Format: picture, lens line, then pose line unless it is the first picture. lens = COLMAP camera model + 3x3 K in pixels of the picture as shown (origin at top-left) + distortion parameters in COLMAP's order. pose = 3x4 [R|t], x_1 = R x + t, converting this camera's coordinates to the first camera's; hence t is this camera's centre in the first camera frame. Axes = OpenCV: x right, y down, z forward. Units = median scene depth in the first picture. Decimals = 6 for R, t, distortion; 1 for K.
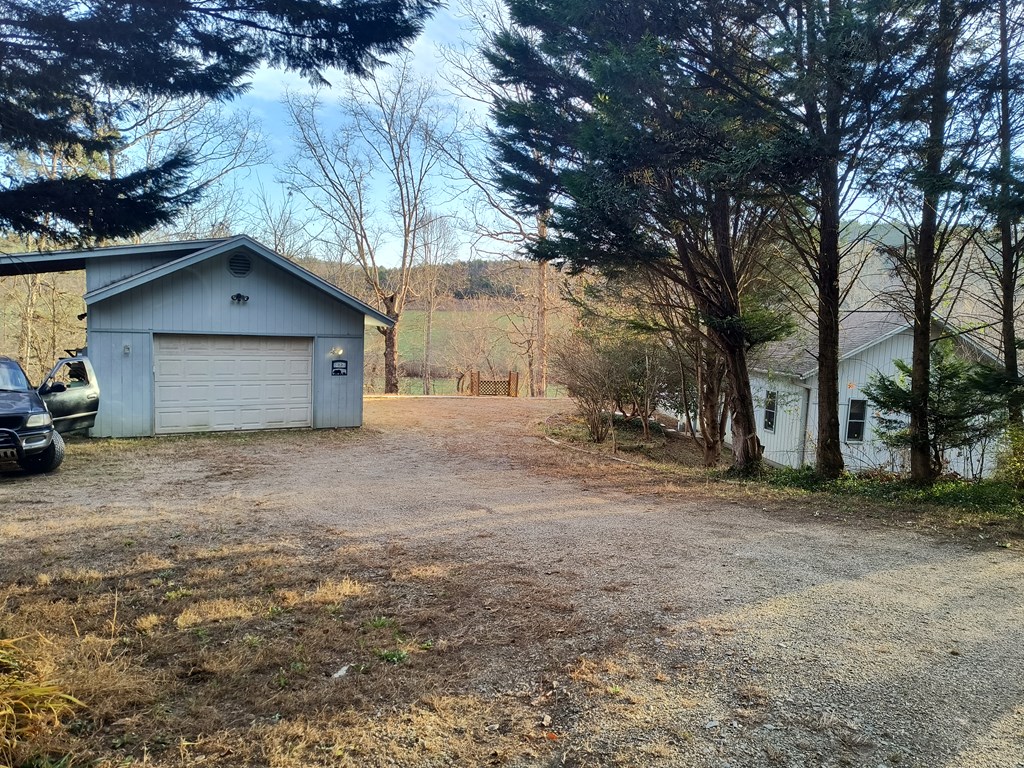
lens RADIAL K [[675.1, 0, 512.0], [0, 675.1, 384.0], [0, 0, 1]] dist [0.064520, -0.048267]
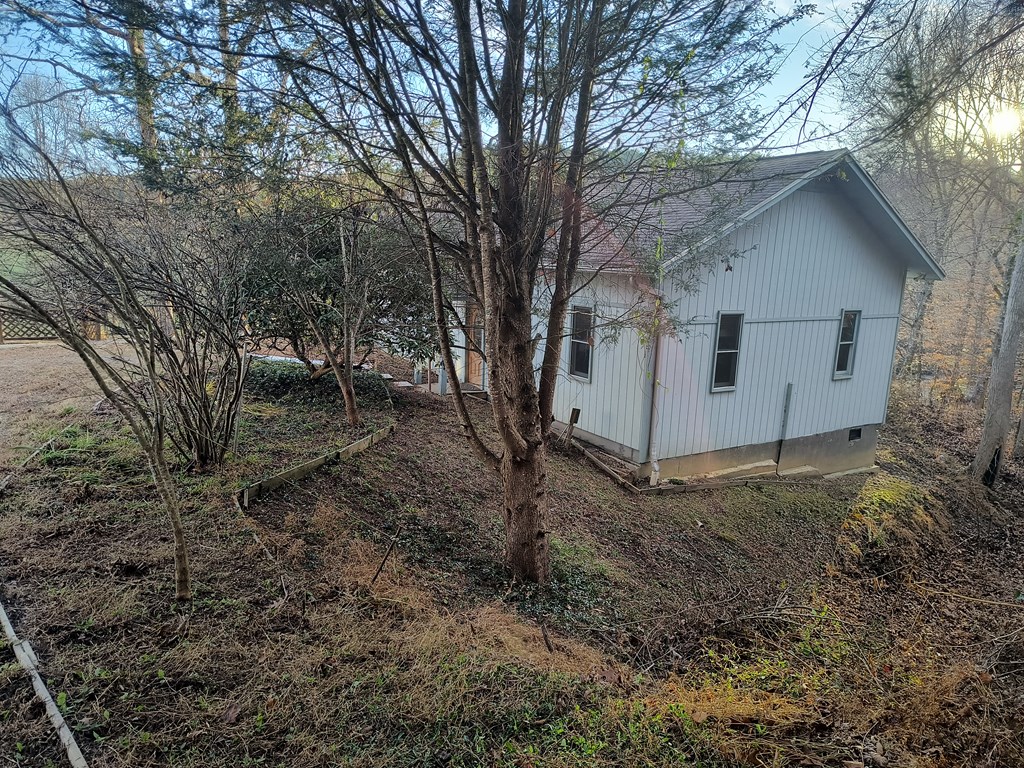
lens RADIAL K [[675.1, 0, 512.0], [0, 675.1, 384.0], [0, 0, 1]] dist [0.064520, -0.048267]
pose [[0.918308, -0.087168, 0.386151, 0.116447], [0.044467, 0.991996, 0.118183, 0.006907], [-0.393362, -0.091357, 0.914833, 0.516100]]
